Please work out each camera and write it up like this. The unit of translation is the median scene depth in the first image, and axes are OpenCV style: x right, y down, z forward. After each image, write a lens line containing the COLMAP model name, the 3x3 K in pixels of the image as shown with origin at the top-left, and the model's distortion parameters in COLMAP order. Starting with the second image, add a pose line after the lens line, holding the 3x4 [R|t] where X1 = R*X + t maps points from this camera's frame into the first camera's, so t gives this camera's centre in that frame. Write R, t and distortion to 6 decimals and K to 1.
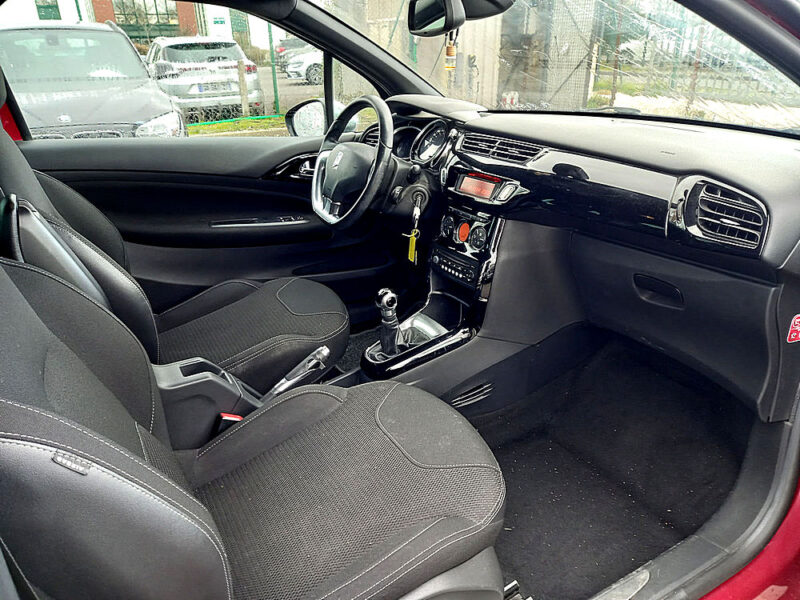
lens RADIAL K [[582.9, 0, 403.1], [0, 582.9, 297.9], [0, 0, 1]] dist [0.092634, -0.093379]
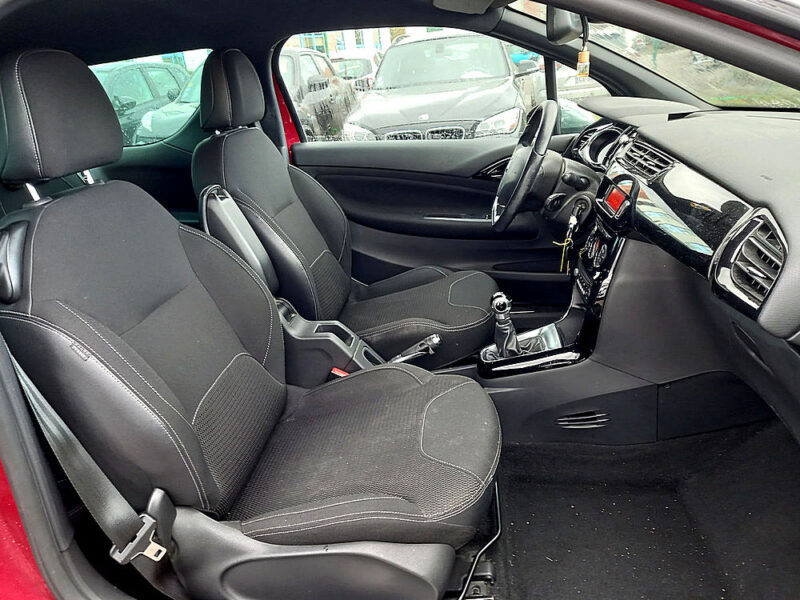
lens RADIAL K [[582.9, 0, 403.1], [0, 582.9, 297.9], [0, 0, 1]] dist [0.092634, -0.093379]
pose [[0.805844, 0.168726, -0.567580, 0.401833], [-0.158717, 0.985016, 0.067474, -0.046583], [0.570460, 0.035711, 0.820549, 0.052682]]
